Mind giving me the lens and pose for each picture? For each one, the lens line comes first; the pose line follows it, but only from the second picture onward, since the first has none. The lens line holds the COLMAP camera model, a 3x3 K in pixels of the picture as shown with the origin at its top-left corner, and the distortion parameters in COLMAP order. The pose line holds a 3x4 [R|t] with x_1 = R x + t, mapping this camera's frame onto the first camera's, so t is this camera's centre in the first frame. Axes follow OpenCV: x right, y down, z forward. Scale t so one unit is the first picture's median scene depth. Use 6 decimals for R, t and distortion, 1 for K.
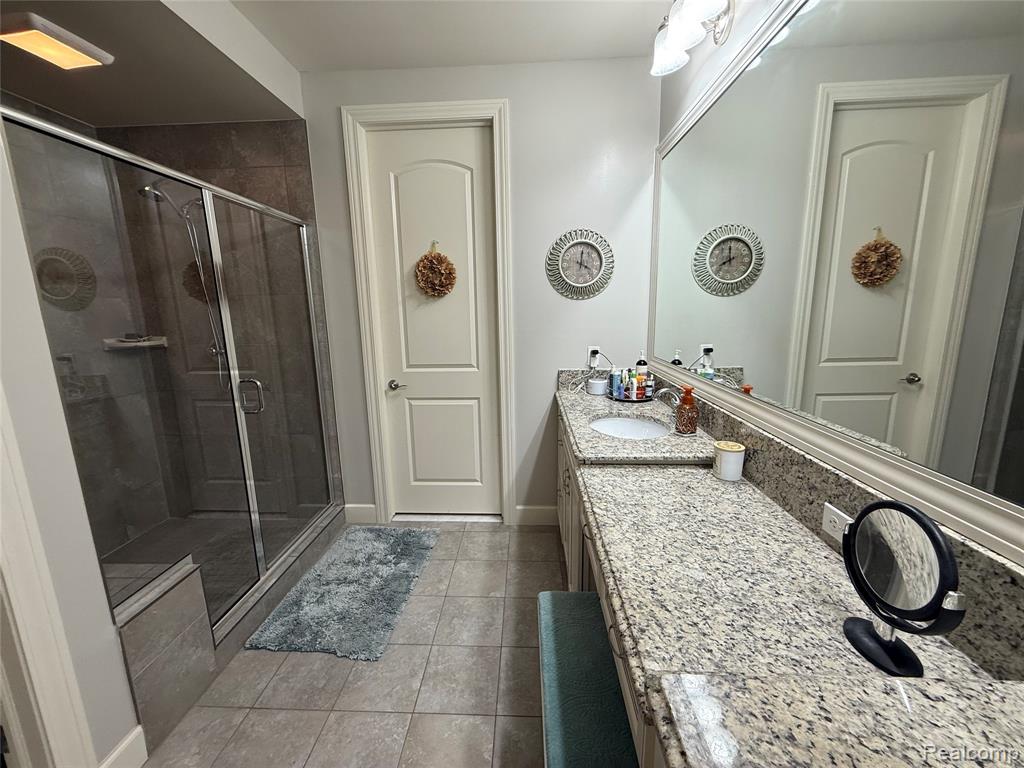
lens RADIAL K [[410.3, 0, 510.8], [0, 410.3, 383.2], [0, 0, 1]] dist [-0.000453, -0.000075]
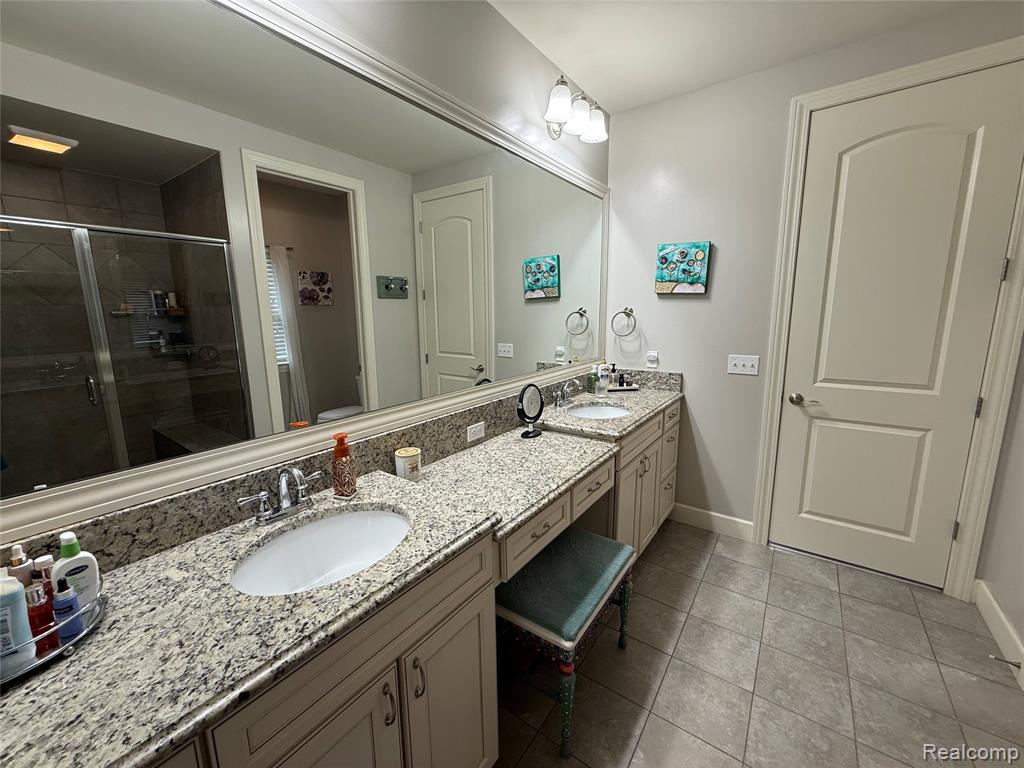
lens RADIAL K [[410.3, 0, 511.1], [0, 410.3, 381.8], [0, 0, 1]] dist [-0.000453, -0.000075]
pose [[-0.837096, -0.064713, 0.543215, -0.340759], [0.127008, 0.942857, 0.308043, -0.394150], [-0.532108, 0.326854, -0.781043, 2.002911]]
